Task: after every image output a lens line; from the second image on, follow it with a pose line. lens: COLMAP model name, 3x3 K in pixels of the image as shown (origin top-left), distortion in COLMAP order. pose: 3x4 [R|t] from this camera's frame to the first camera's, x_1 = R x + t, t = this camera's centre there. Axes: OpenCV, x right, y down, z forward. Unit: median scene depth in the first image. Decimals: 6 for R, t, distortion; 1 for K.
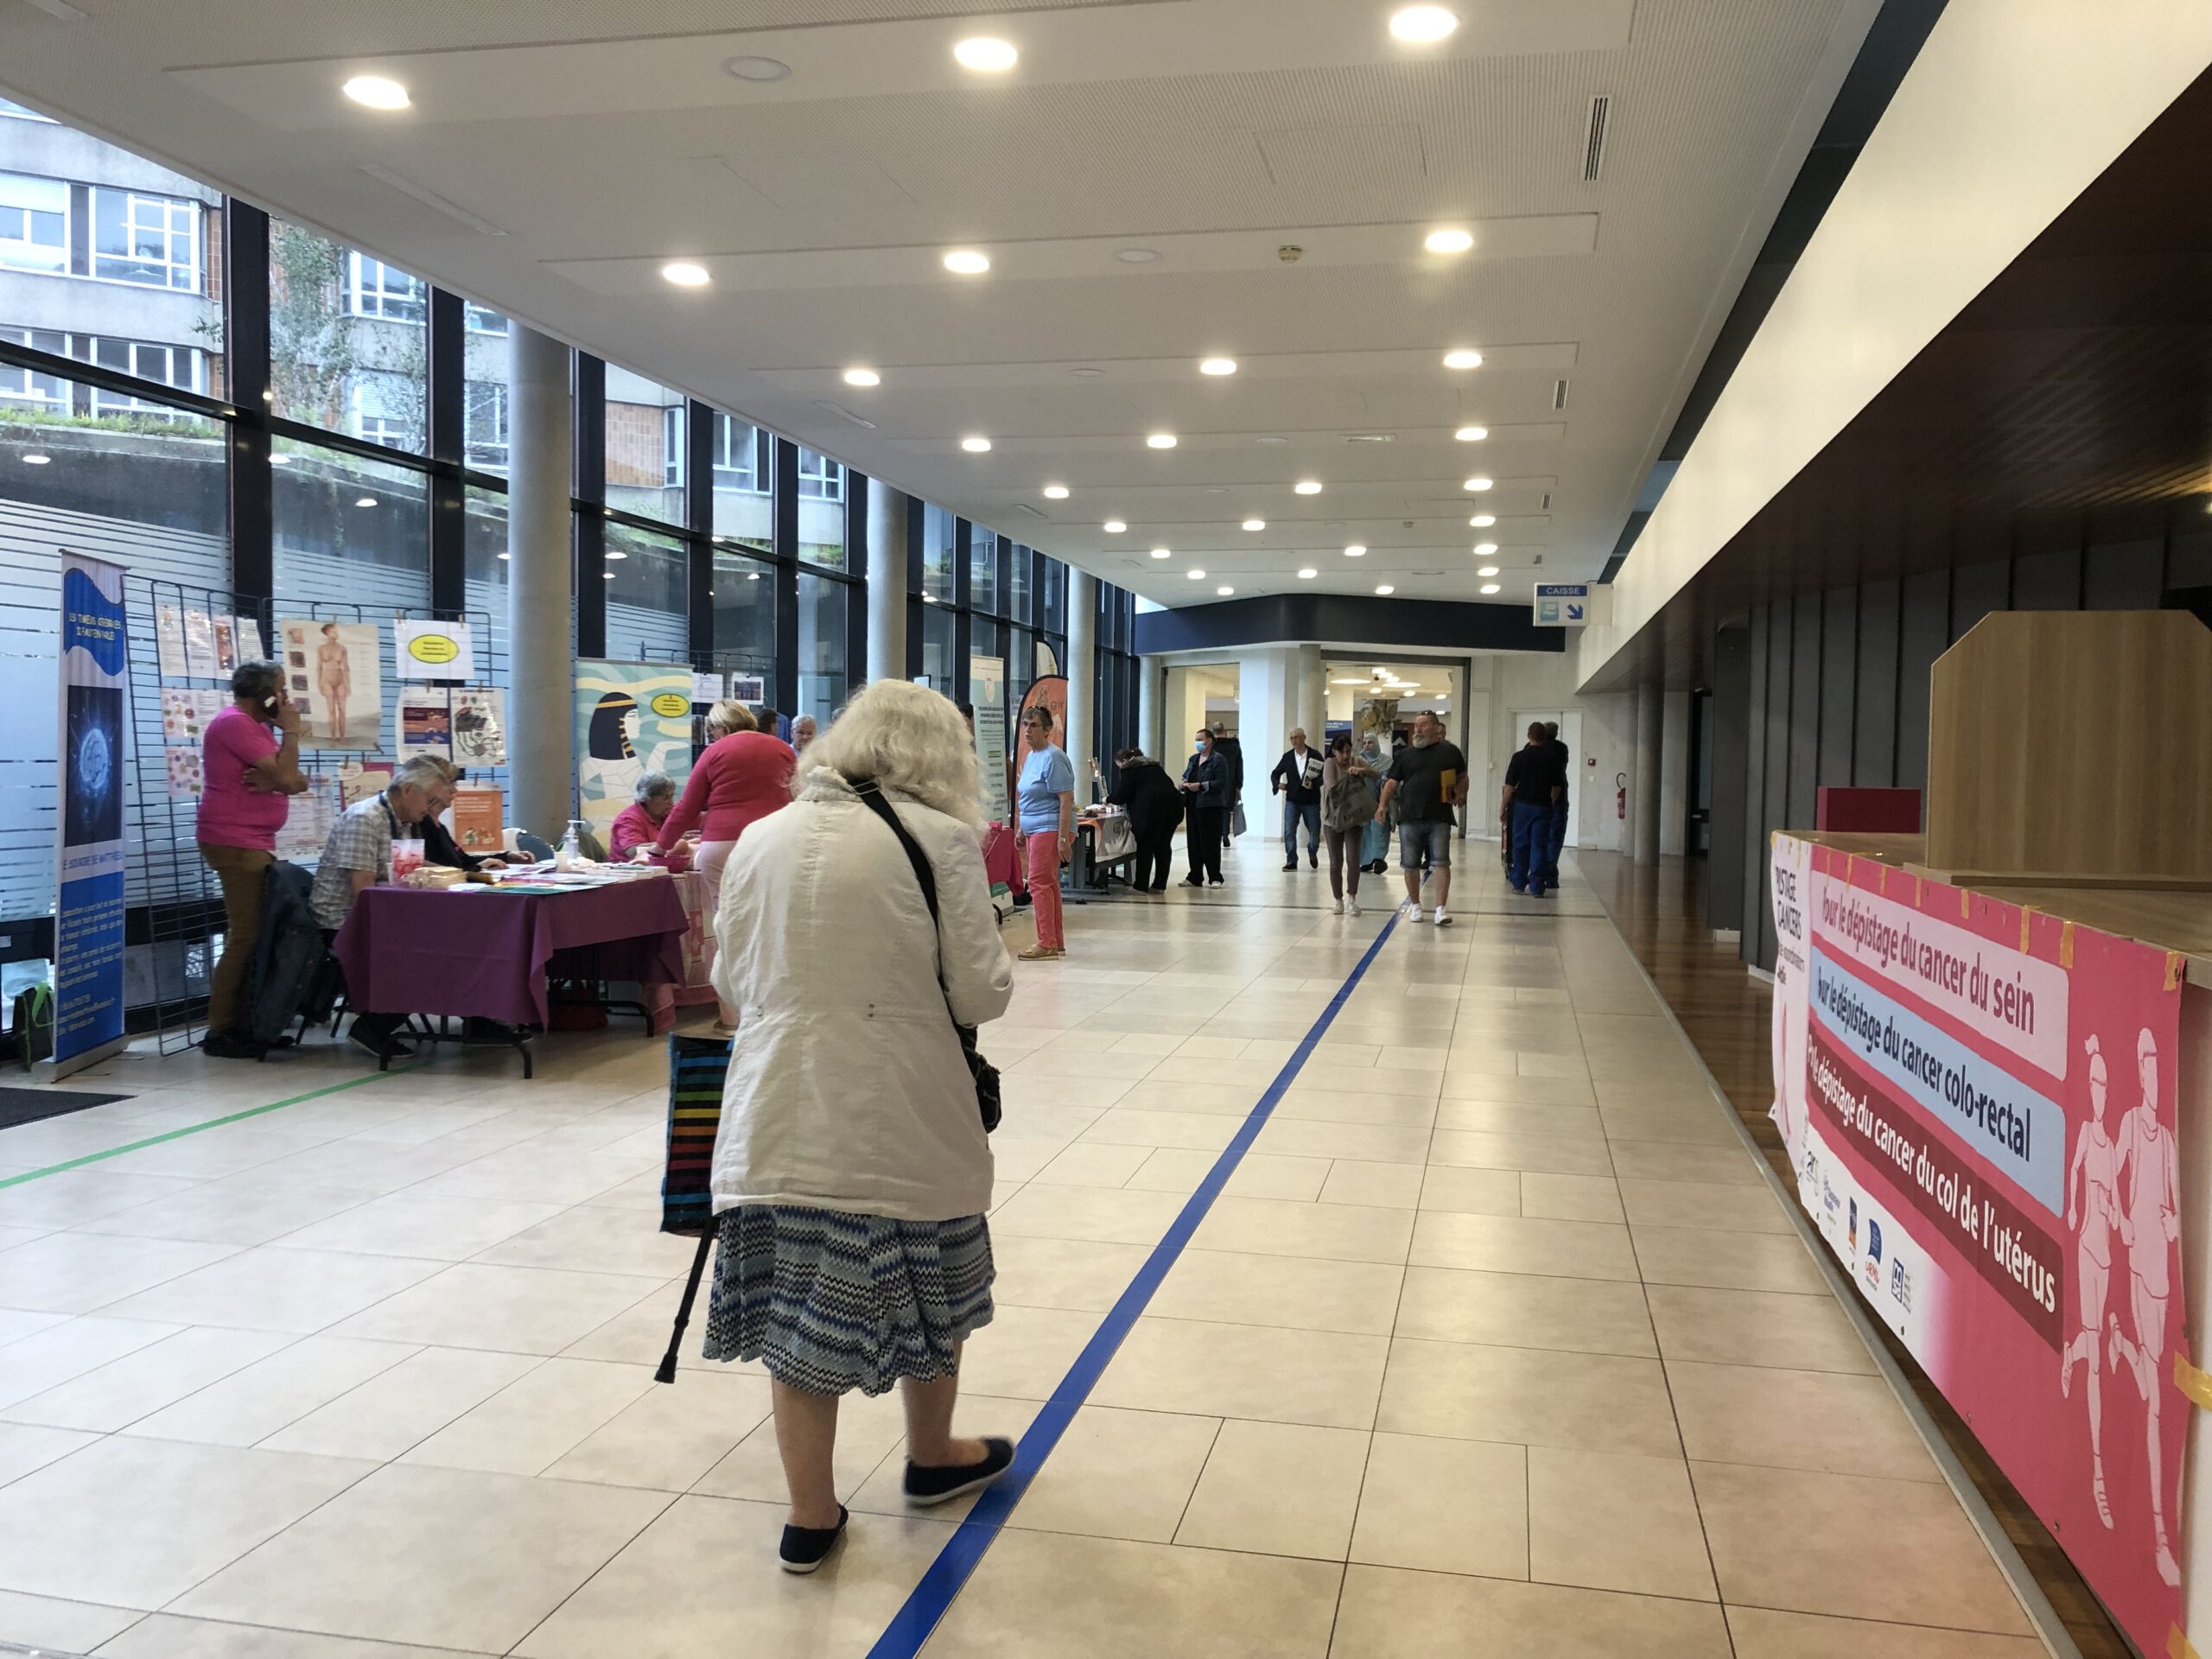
lens RADIAL K [[1855.3, 0, 1106.0], [0, 1855.3, 829.5], [0, 0, 1]] dist [0.022779, -0.002093]
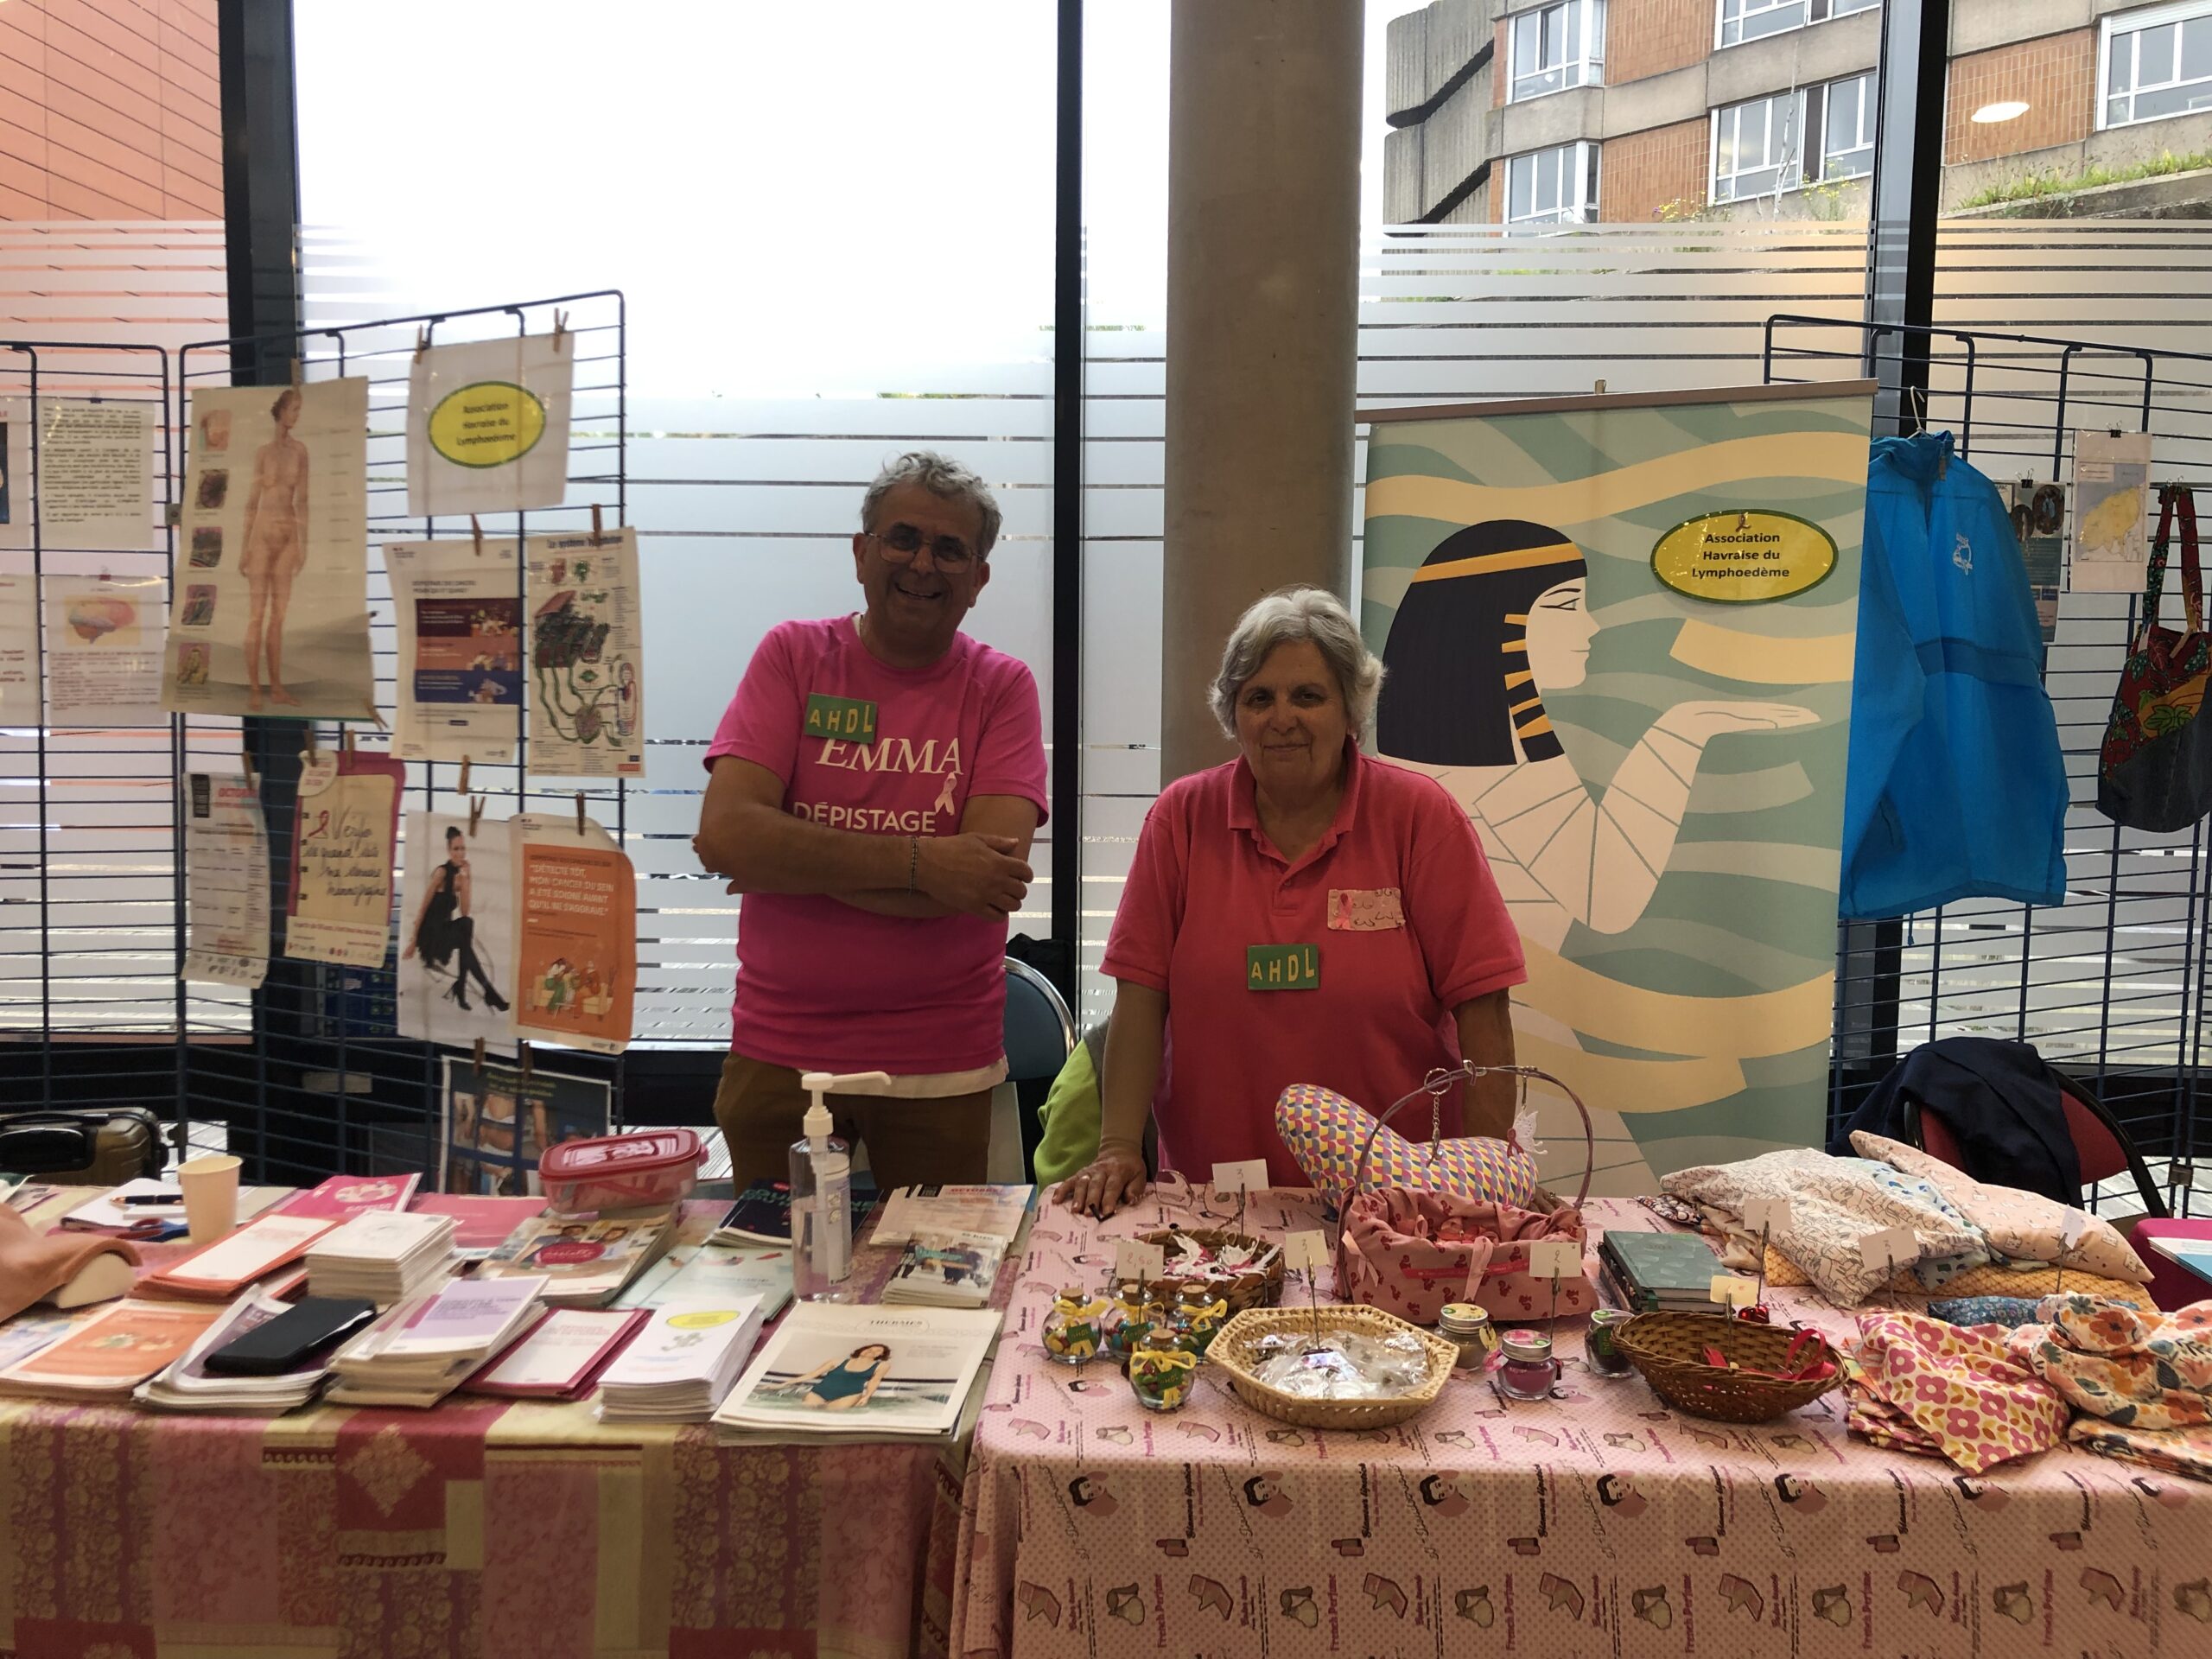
lens RADIAL K [[1855.3, 0, 1106.0], [0, 1855.3, 829.5], [0, 0, 1]] dist [0.022779, -0.002093]
pose [[0.178373, 0.082222, -0.980522, 0.000289], [-0.047893, 0.996047, 0.074811, -0.053522], [0.982797, 0.033615, 0.181606, 1.040181]]
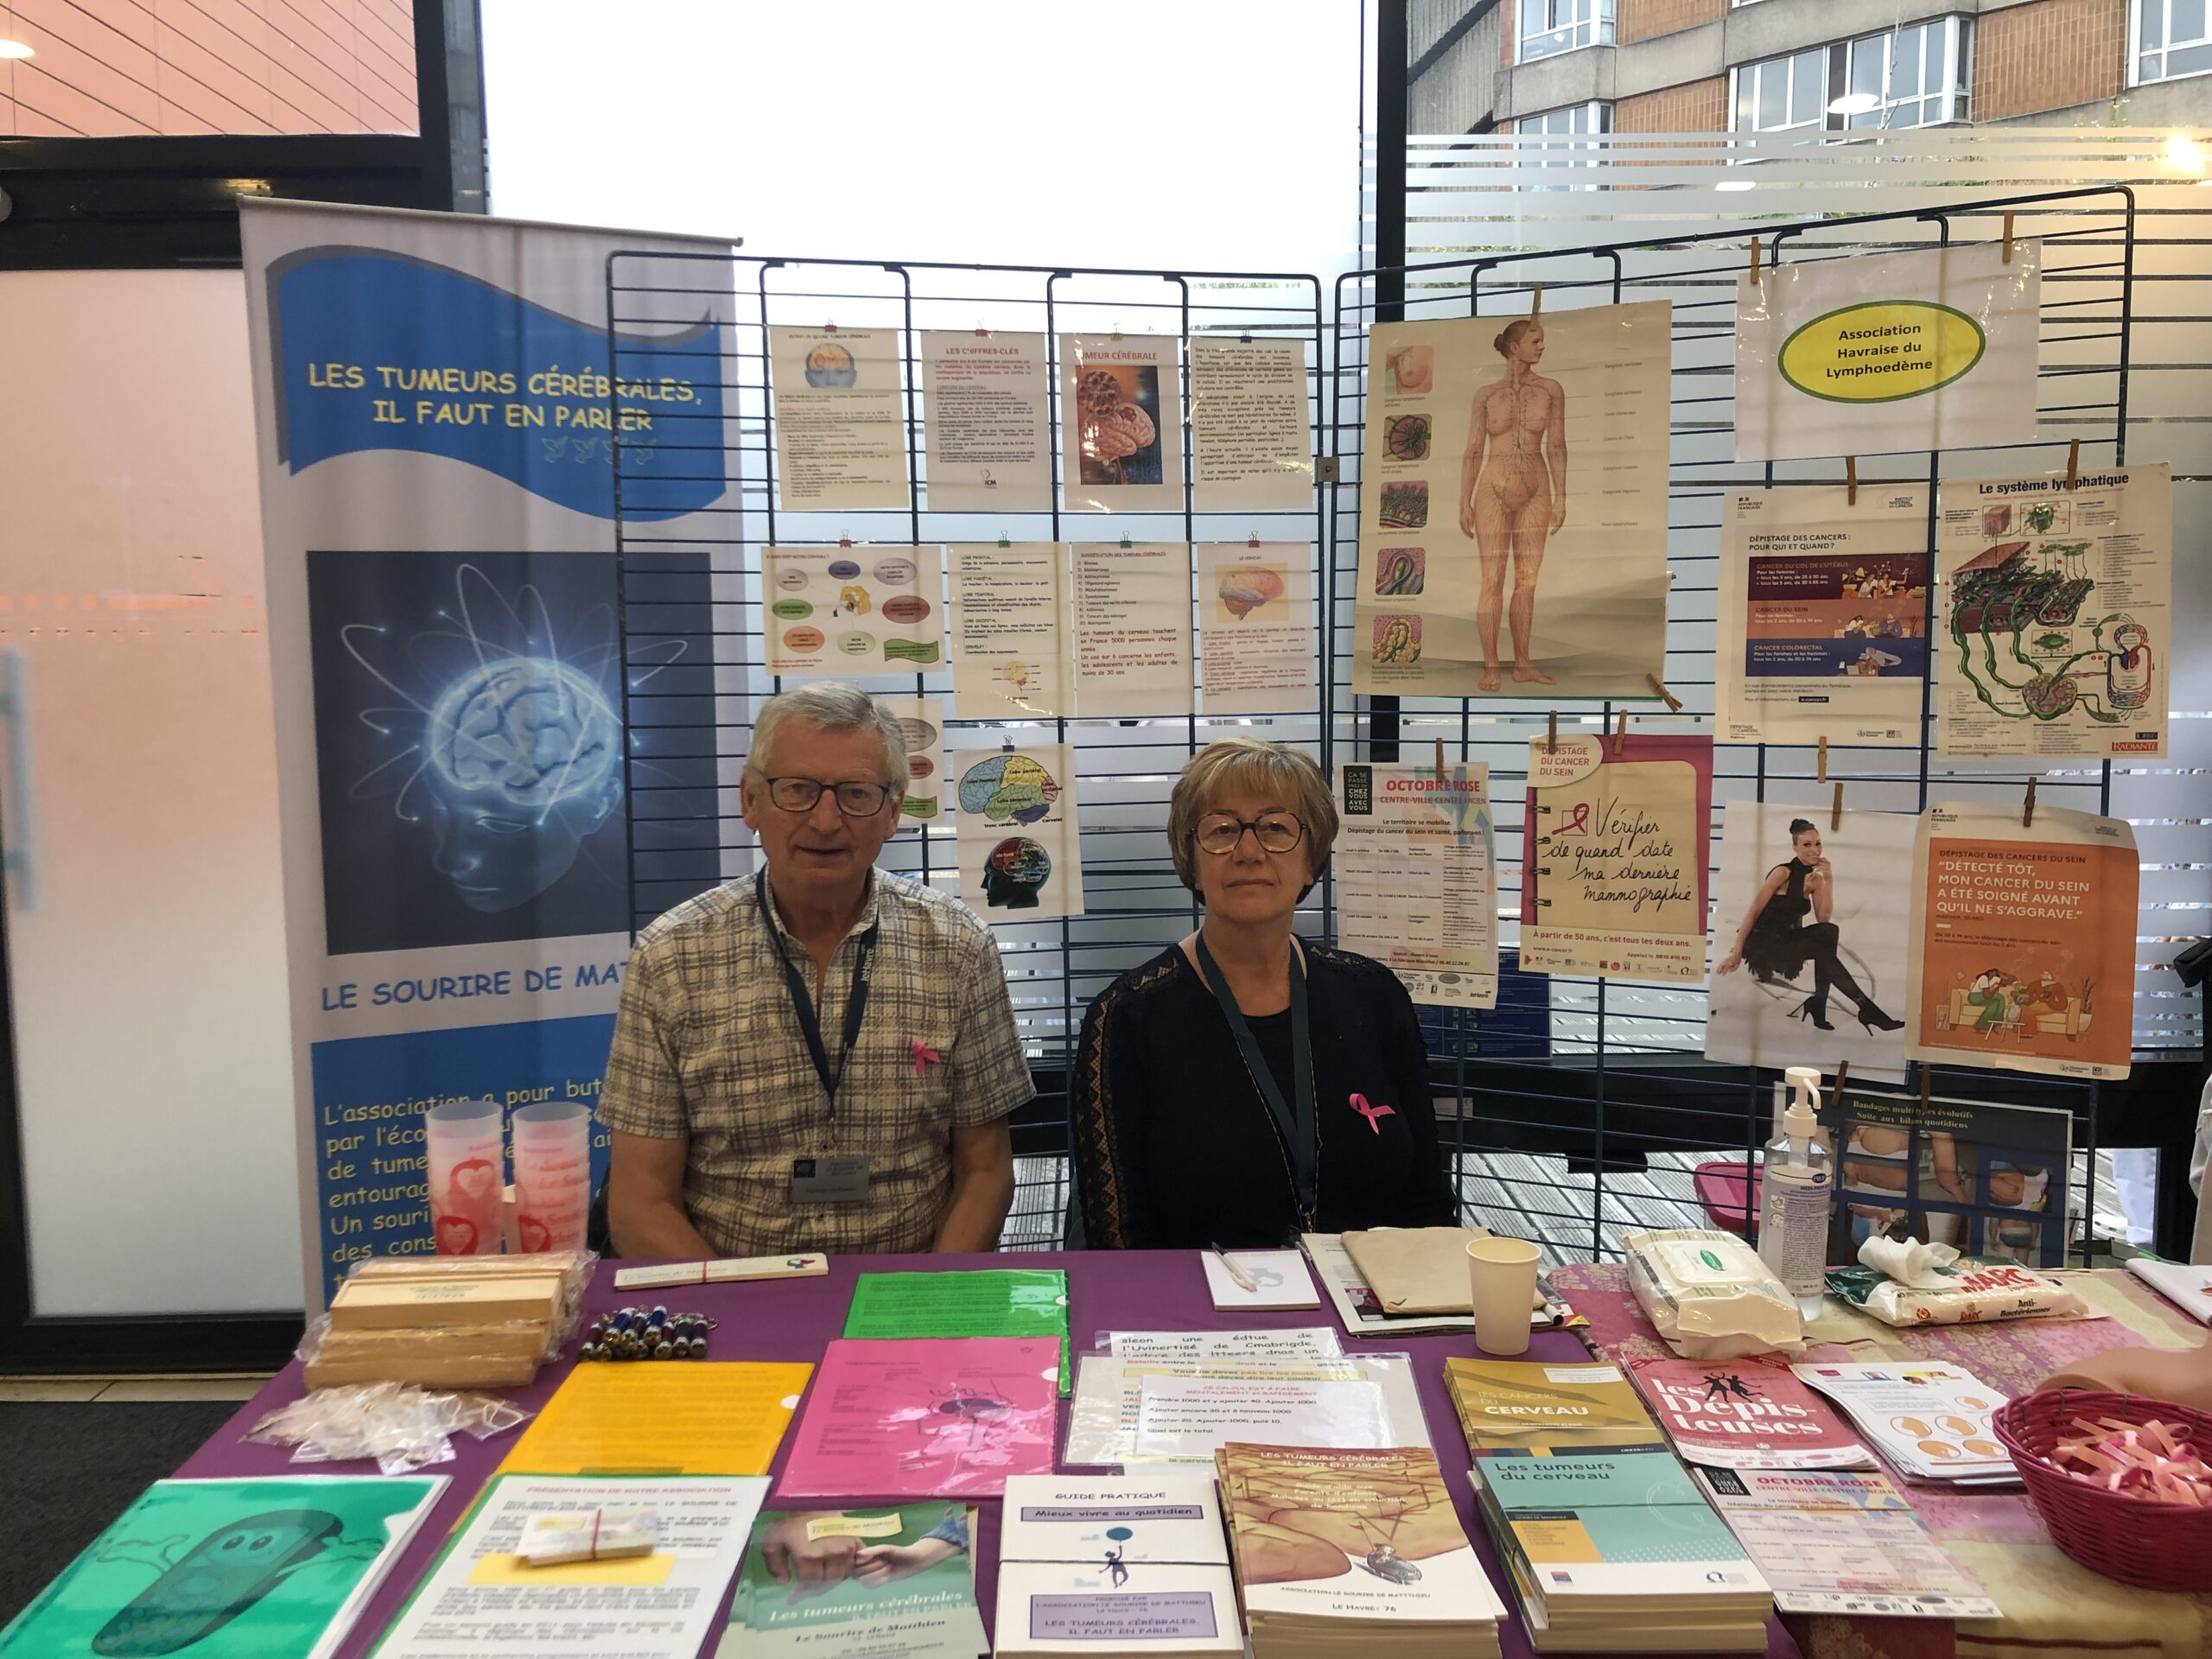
lens RADIAL K [[1830.6, 0, 1106.0], [0, 1830.6, 829.5], [0, 0, 1]] dist [0.058200, -0.048038]
pose [[0.234109, 0.094325, -0.967624, -0.098712], [-0.029471, 0.995513, 0.089913, -0.044178], [0.971764, 0.007467, 0.235838, 0.803343]]
